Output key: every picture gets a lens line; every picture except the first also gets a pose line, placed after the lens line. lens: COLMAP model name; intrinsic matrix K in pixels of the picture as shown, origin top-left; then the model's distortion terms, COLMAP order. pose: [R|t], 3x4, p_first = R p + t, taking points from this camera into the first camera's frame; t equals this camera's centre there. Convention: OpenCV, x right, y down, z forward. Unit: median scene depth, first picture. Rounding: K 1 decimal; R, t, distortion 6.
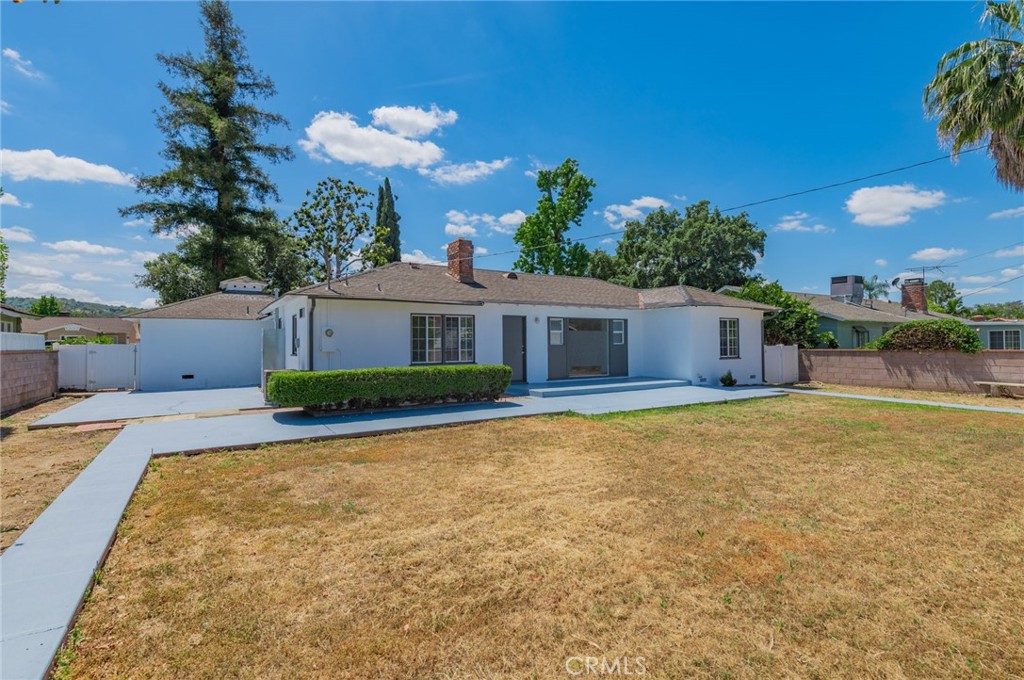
lens RADIAL K [[486.1, 0, 512.0], [0, 486.1, 340.0], [0, 0, 1]] dist [0.000294, 0.000375]
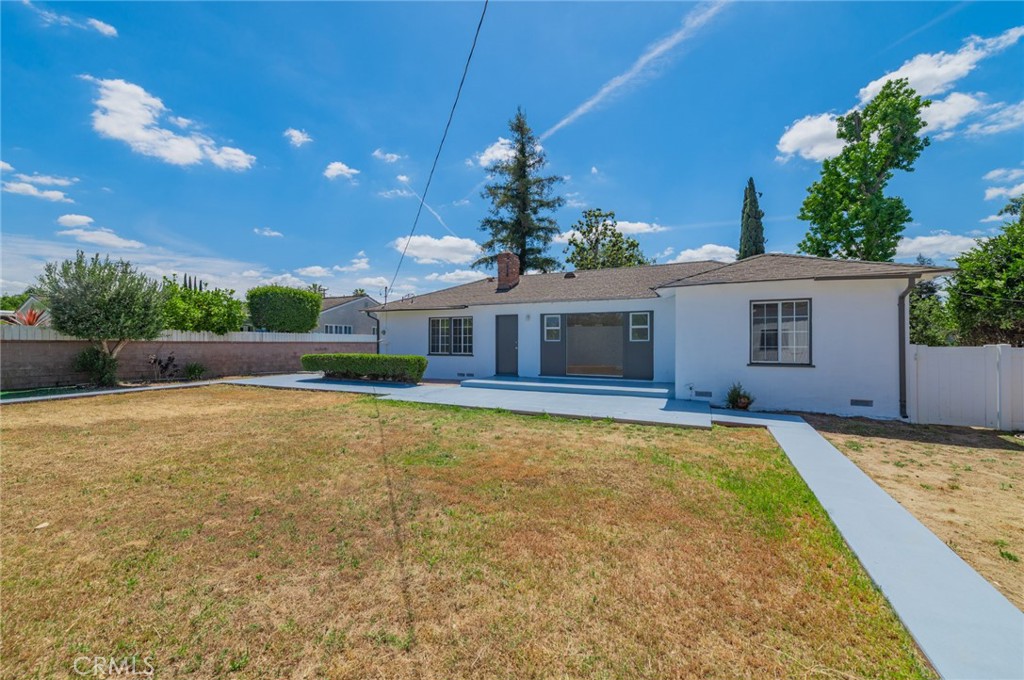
lens RADIAL K [[406.1, 0, 518.5], [0, 406.1, 340.7], [0, 0, 1]] dist [0.005380, -0.000323]
pose [[0.520670, 0.003883, -0.853749, 0.487781], [0.001109, 0.999986, 0.005224, 0.002637], [0.853758, -0.003667, 0.520658, 0.318751]]
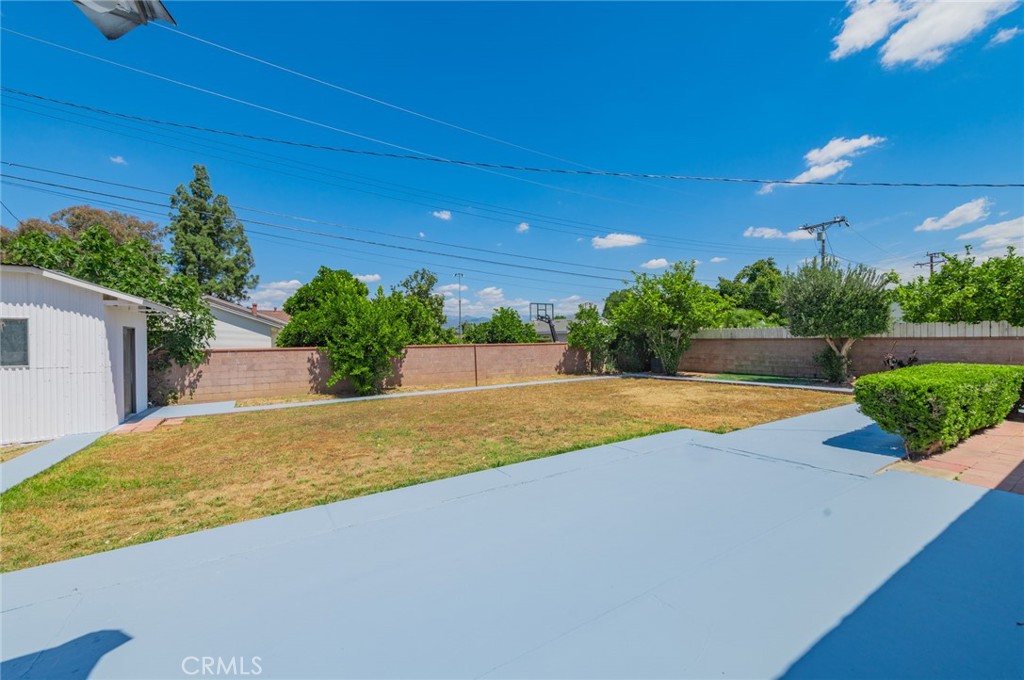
lens RADIAL K [[406.1, 0, 518.5], [0, 406.1, 340.7], [0, 0, 1]] dist [0.005380, -0.000323]
pose [[-0.999590, 0.021299, 0.019120, 0.168797], [0.021226, 0.999767, -0.004009, 0.001687], [-0.019201, -0.003602, -0.999809, 0.683889]]
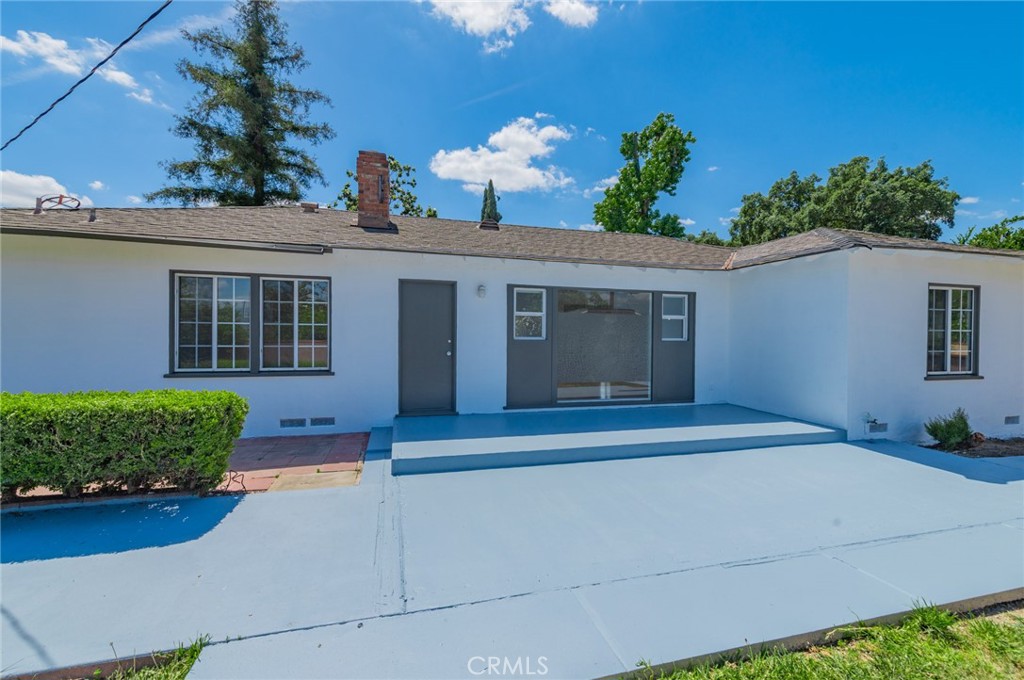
lens RADIAL K [[408.6, 0, 509.4], [0, 408.6, 342.4], [0, 0, 1]] dist [0.008084, -0.000093]
pose [[0.952398, 0.017308, -0.304365, 0.128029], [-0.012751, 0.999775, 0.016954, 0.003475], [0.304590, -0.012266, 0.952405, 0.370681]]
